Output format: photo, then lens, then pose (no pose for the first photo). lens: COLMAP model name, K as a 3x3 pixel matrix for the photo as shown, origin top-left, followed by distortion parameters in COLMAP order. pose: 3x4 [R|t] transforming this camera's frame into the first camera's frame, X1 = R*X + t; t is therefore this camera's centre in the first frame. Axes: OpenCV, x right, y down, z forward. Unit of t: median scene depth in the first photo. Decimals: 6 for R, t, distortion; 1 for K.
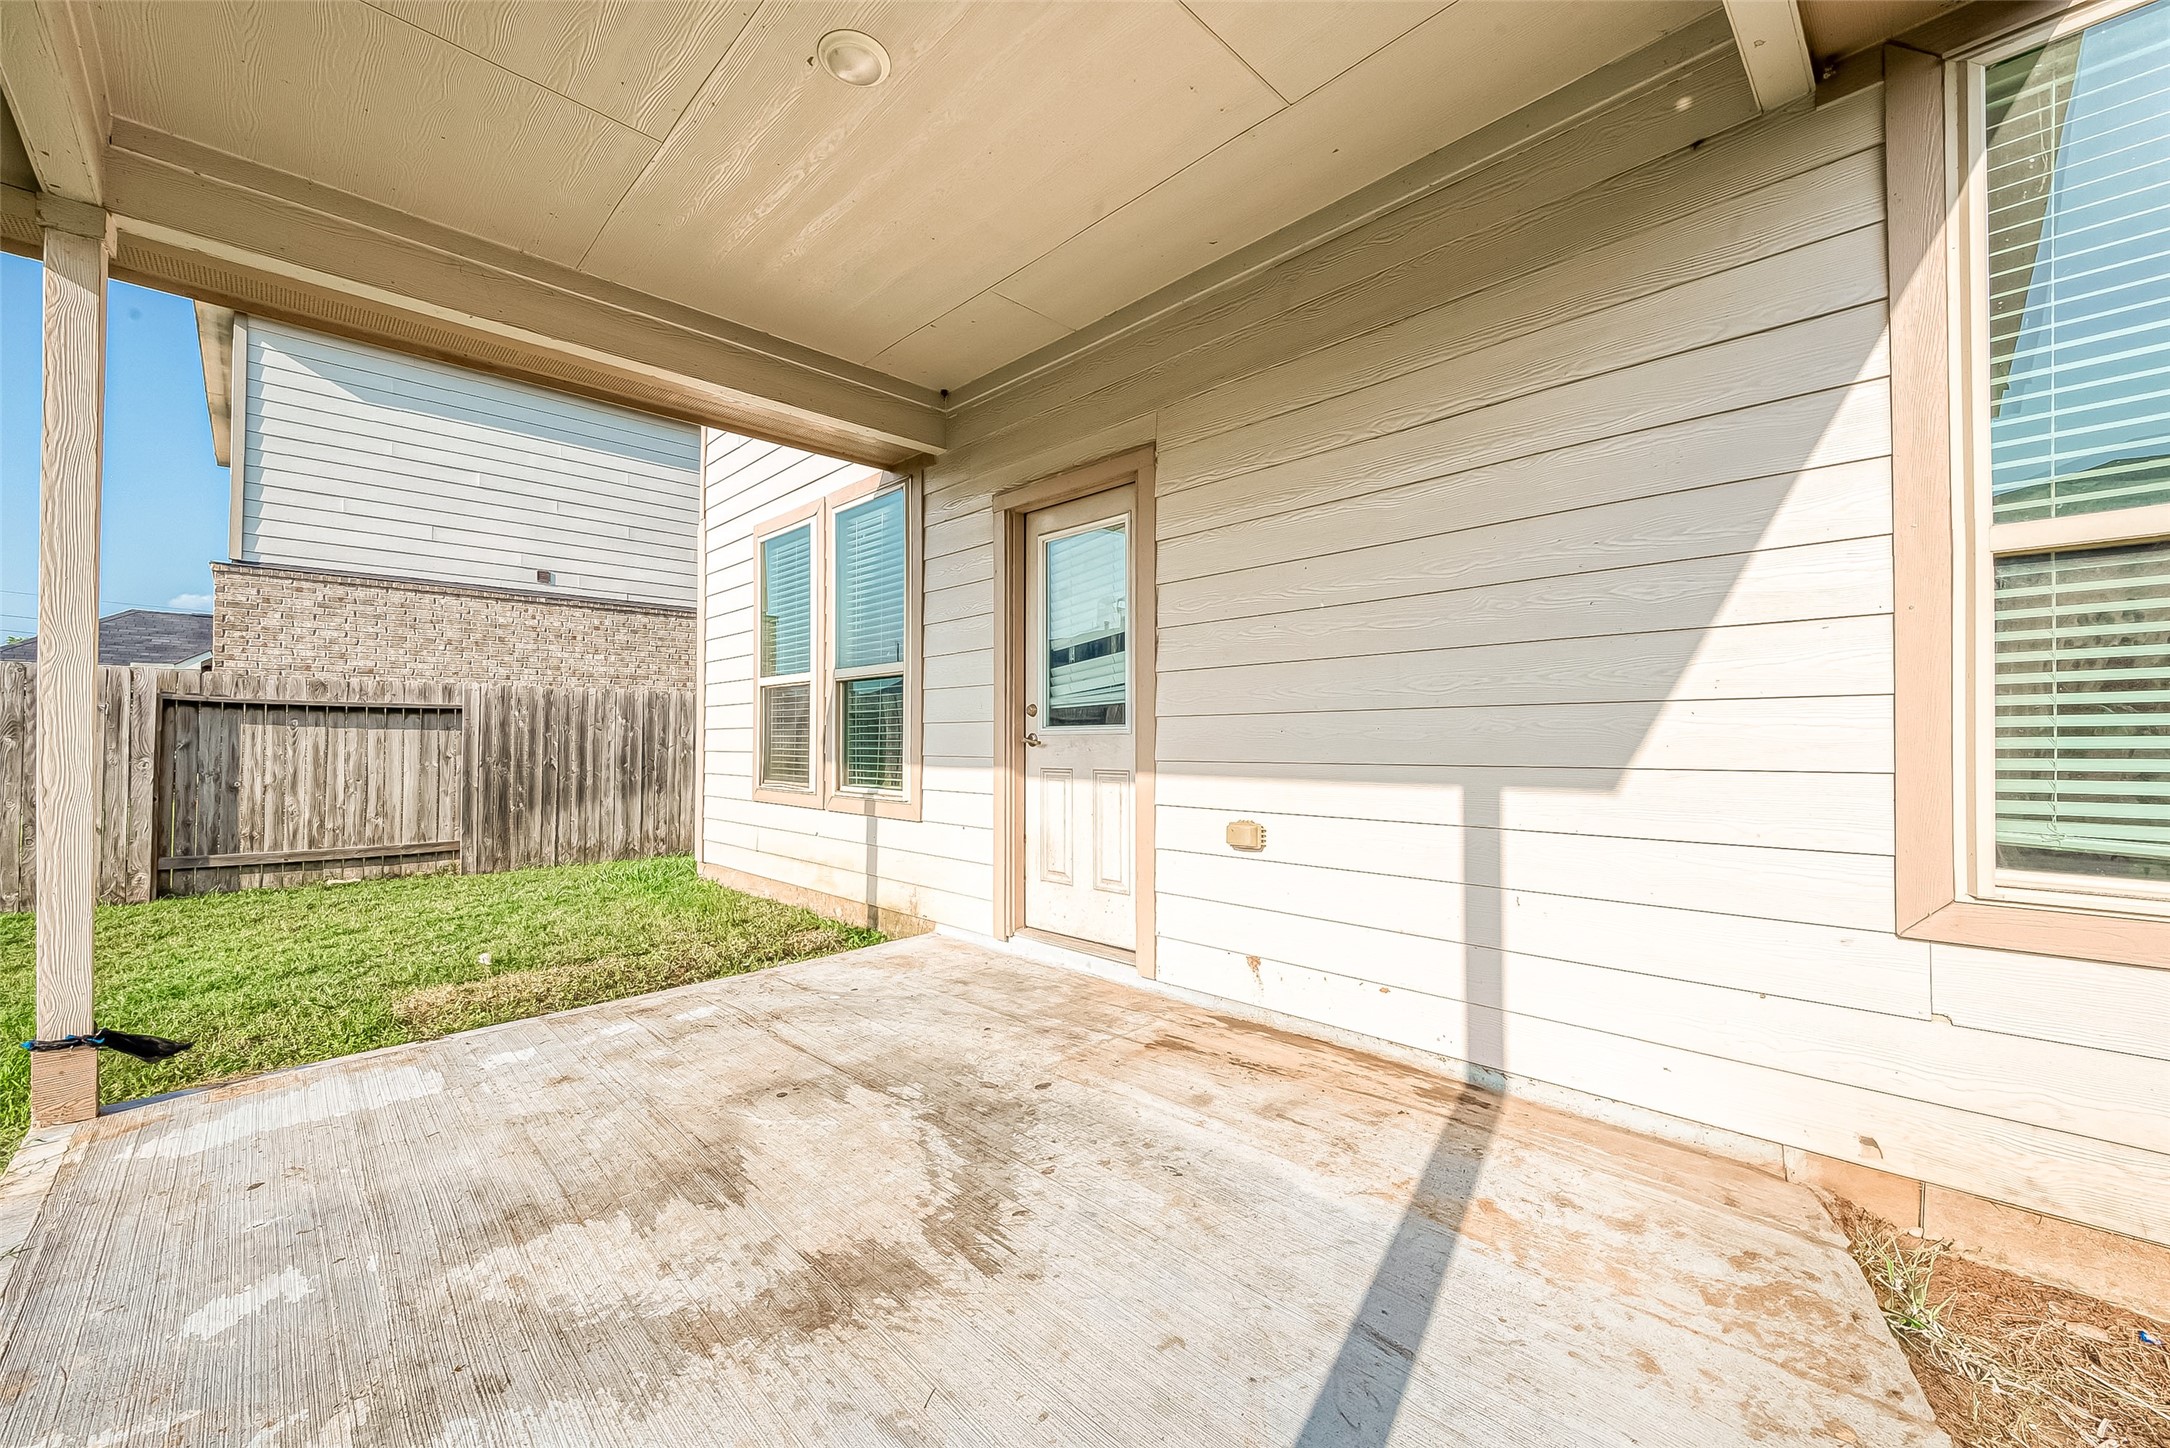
lens RADIAL K [[867.7, 0, 1088.9], [0, 867.7, 726.2], [0, 0, 1]] dist [0.005890, 0.000196]
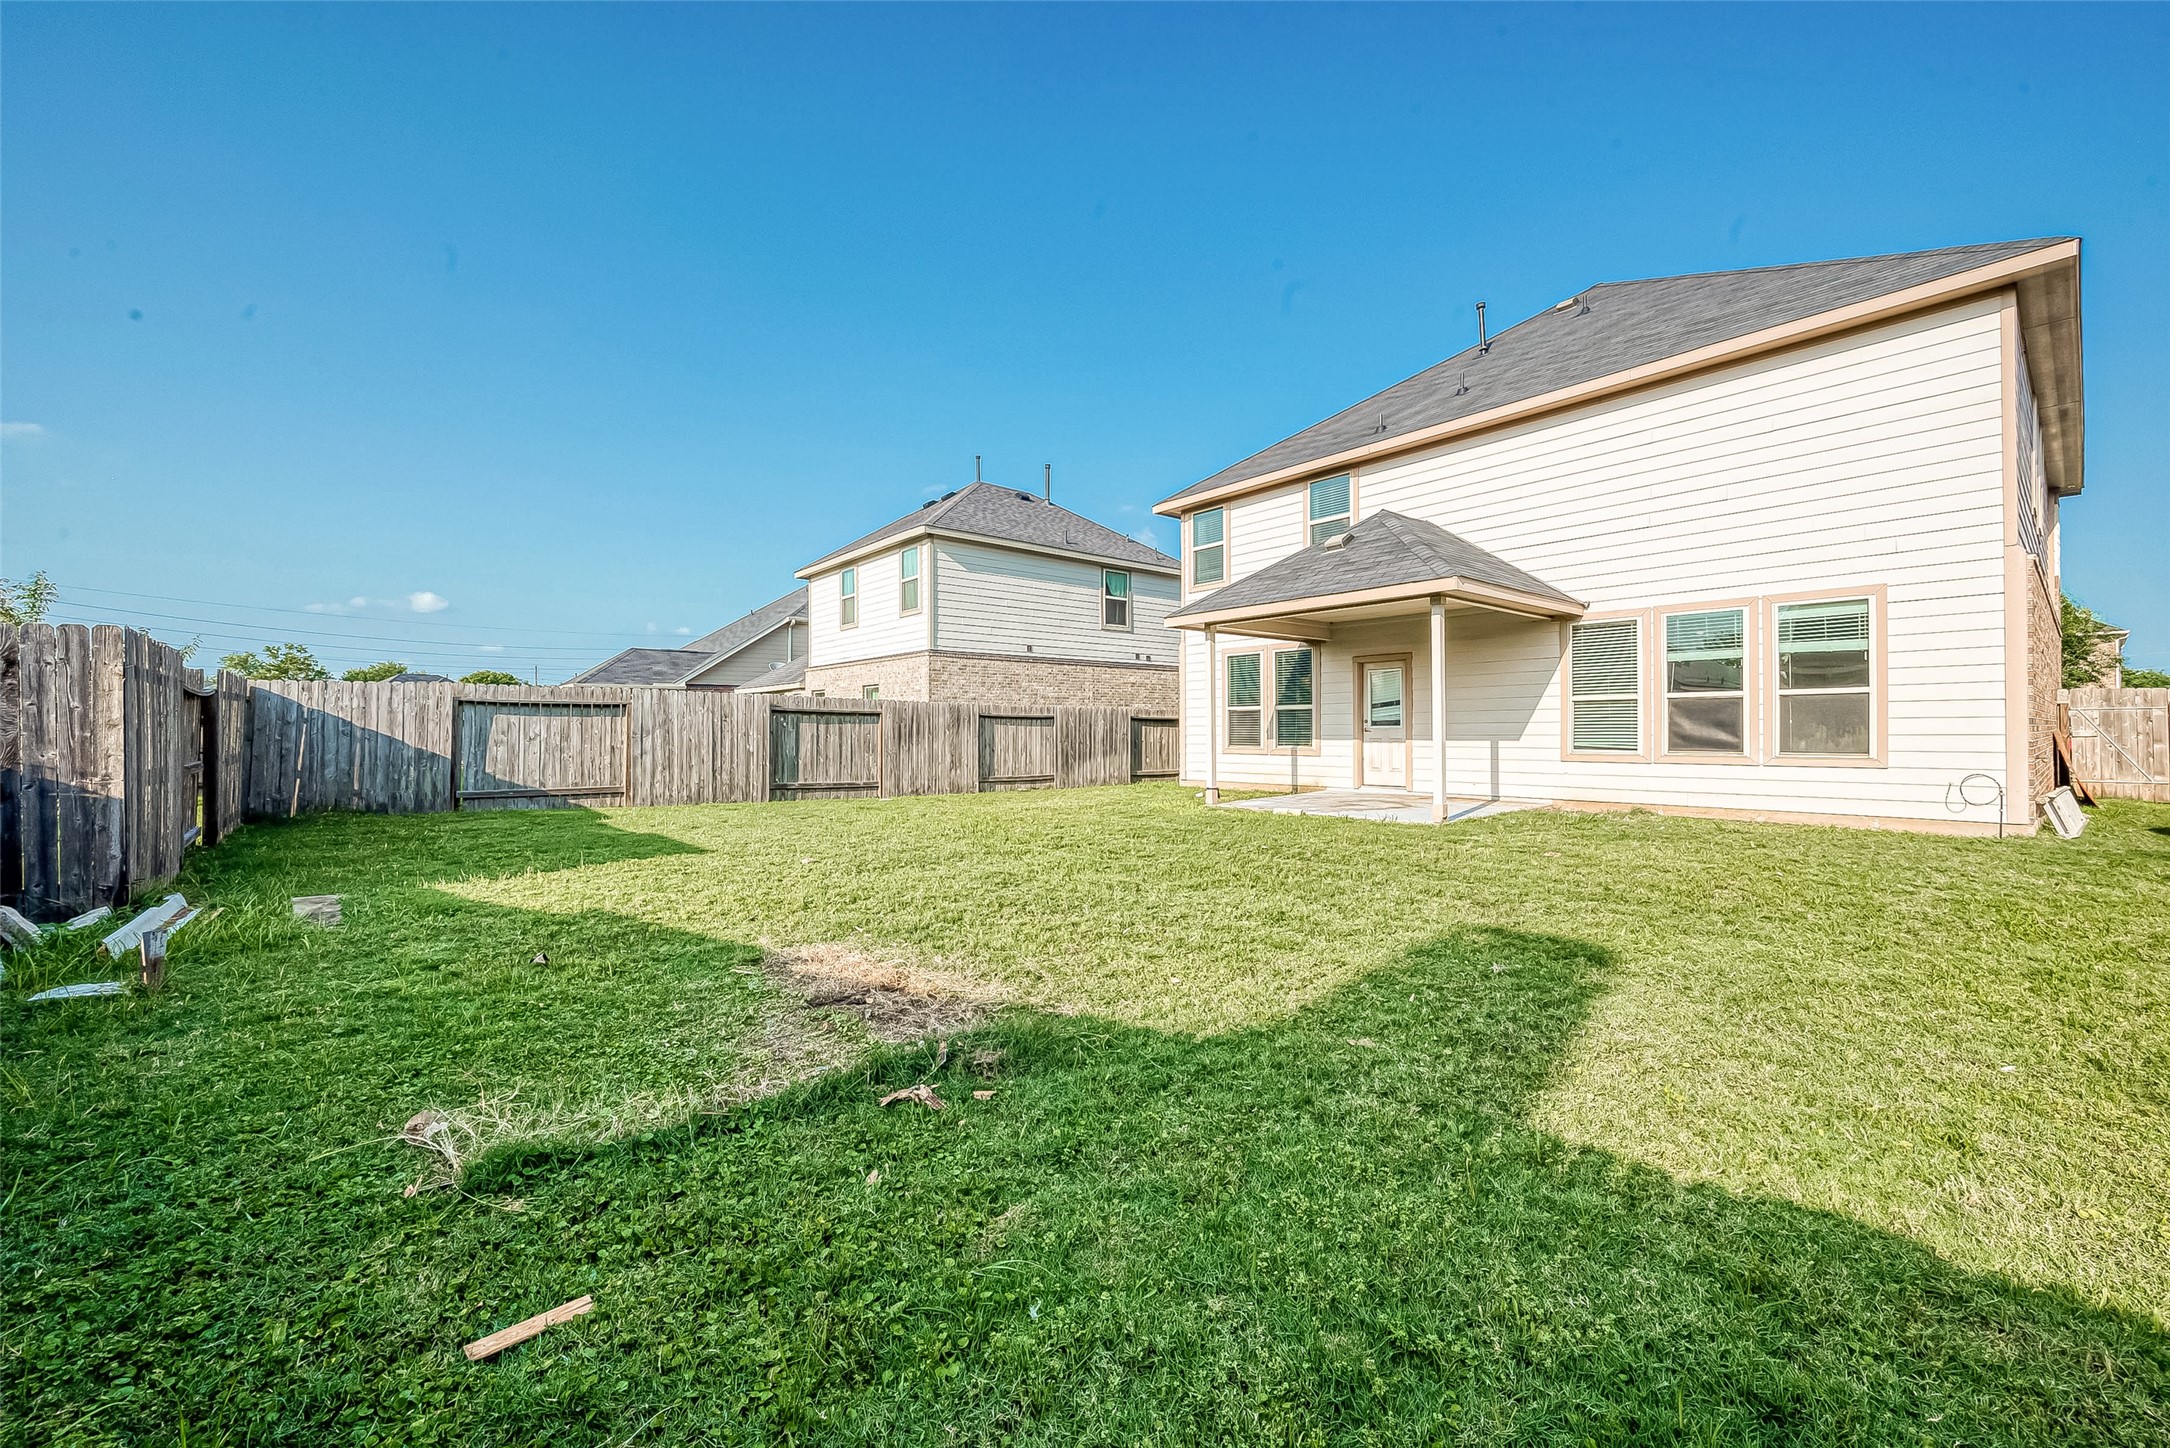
lens RADIAL K [[843.1, 0, 1088.8], [0, 843.1, 725.9], [0, 0, 1]] dist [-0.001492, 0.000167]
pose [[0.996462, -0.003676, -0.083961, -0.493589], [0.004652, 0.999924, 0.011433, -0.024435], [0.083913, -0.011783, 0.996403, -1.355676]]
